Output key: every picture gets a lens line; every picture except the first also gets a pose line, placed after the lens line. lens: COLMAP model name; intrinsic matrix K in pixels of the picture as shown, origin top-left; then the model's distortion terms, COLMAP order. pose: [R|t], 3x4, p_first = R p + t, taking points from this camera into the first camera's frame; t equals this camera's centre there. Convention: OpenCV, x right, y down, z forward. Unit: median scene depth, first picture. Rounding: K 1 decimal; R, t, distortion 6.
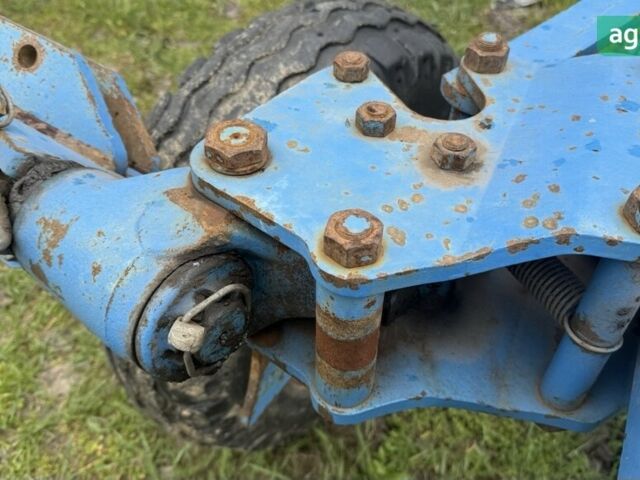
lens RADIAL K [[605.4, 0, 313.7], [0, 605.4, 243.8], [0, 0, 1]] dist [0.180503, -0.366767]
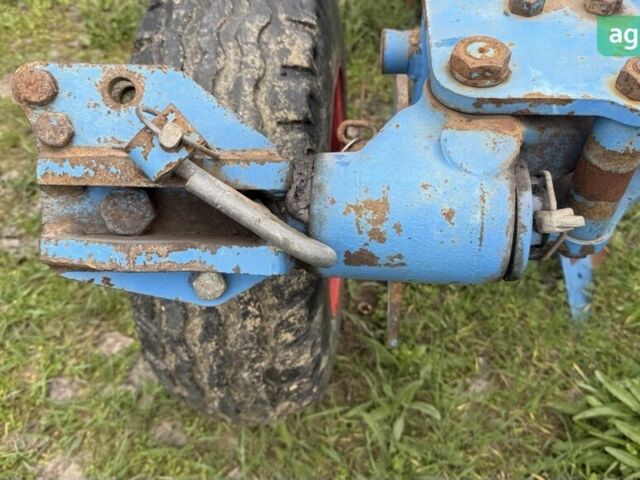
lens RADIAL K [[605.4, 0, 313.7], [0, 605.4, 243.8], [0, 0, 1]] dist [0.180503, -0.366767]
pose [[0.800749, -0.473943, 0.366305, -0.859408], [0.442911, 0.880182, 0.170614, -0.178580], [-0.403276, 0.025621, 0.914720, 0.109757]]
